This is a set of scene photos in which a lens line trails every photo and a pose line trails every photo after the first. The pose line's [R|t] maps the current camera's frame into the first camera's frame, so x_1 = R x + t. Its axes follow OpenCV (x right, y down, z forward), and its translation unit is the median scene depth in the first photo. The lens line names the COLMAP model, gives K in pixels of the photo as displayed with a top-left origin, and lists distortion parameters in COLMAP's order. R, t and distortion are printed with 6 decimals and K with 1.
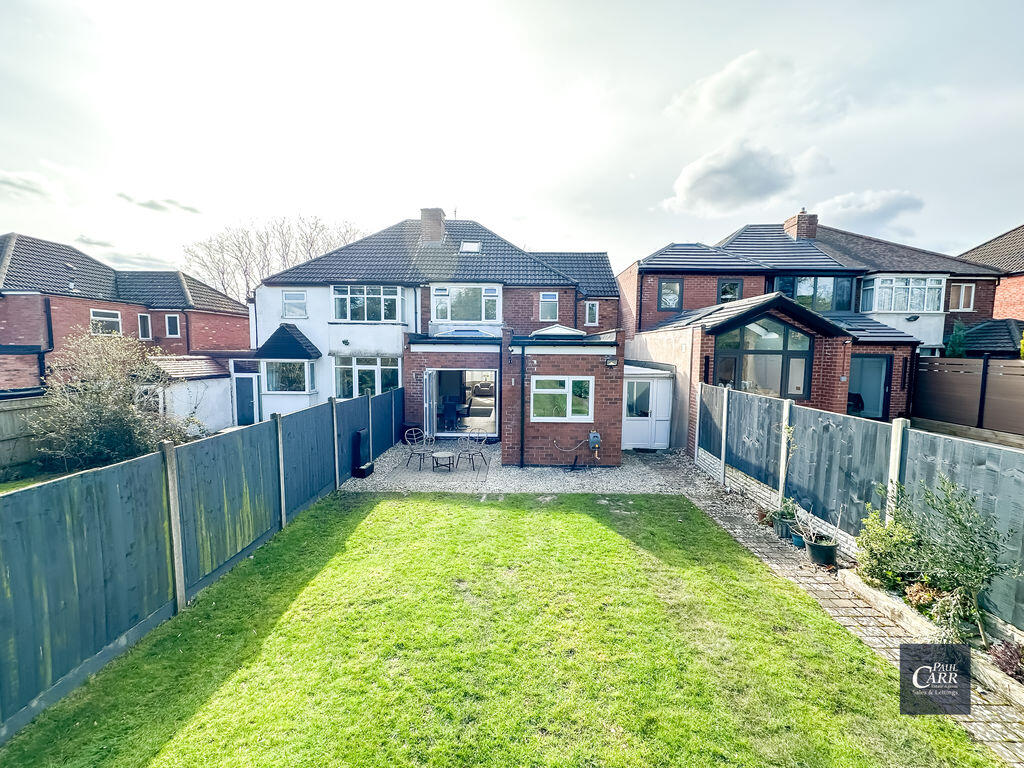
lens RADIAL K [[408.5, 0, 509.5], [0, 408.5, 381.2], [0, 0, 1]] dist [-0.002324, -0.000283]
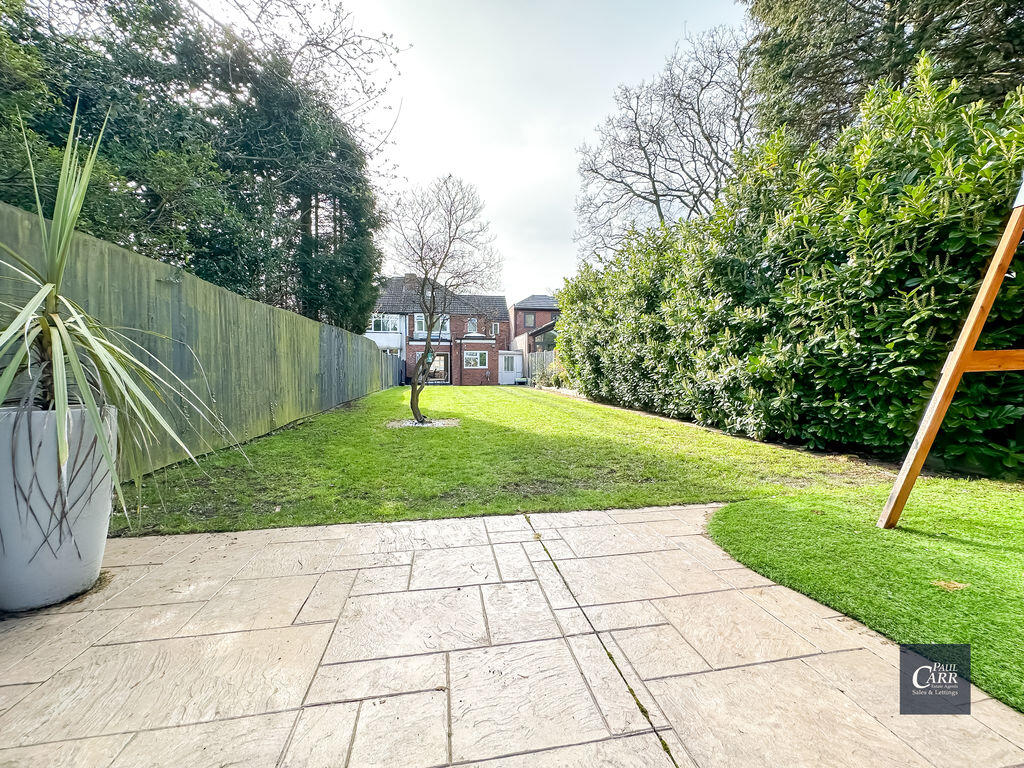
lens RADIAL K [[408.5, 0, 509.5], [0, 408.5, 381.2], [0, 0, 1]] dist [-0.002324, -0.000283]
pose [[0.986850, -0.013041, 0.161113, -0.059688], [0.020363, 0.998829, -0.043877, 0.215326], [-0.160352, 0.046581, 0.985960, -1.160438]]
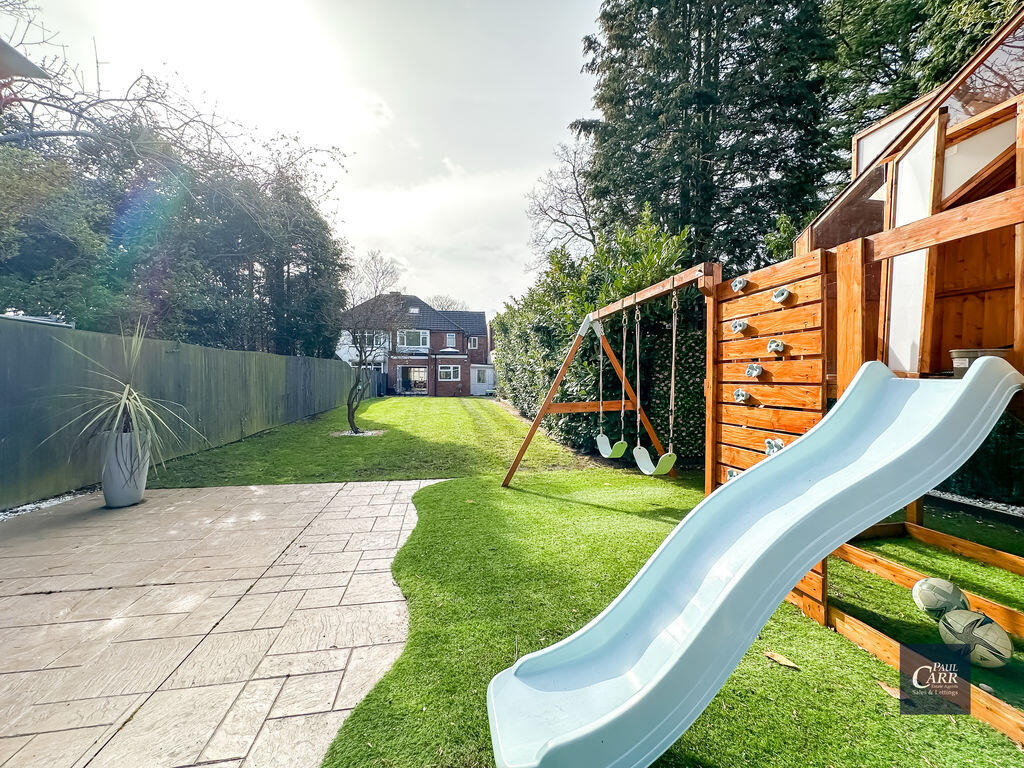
lens RADIAL K [[408.5, 0, 509.5], [0, 408.5, 381.2], [0, 0, 1]] dist [-0.002324, -0.000283]
pose [[0.987304, -0.005983, 0.158730, 0.063741], [0.015680, 0.998081, -0.059908, 0.200444], [-0.158067, 0.061636, 0.985503, -1.372100]]
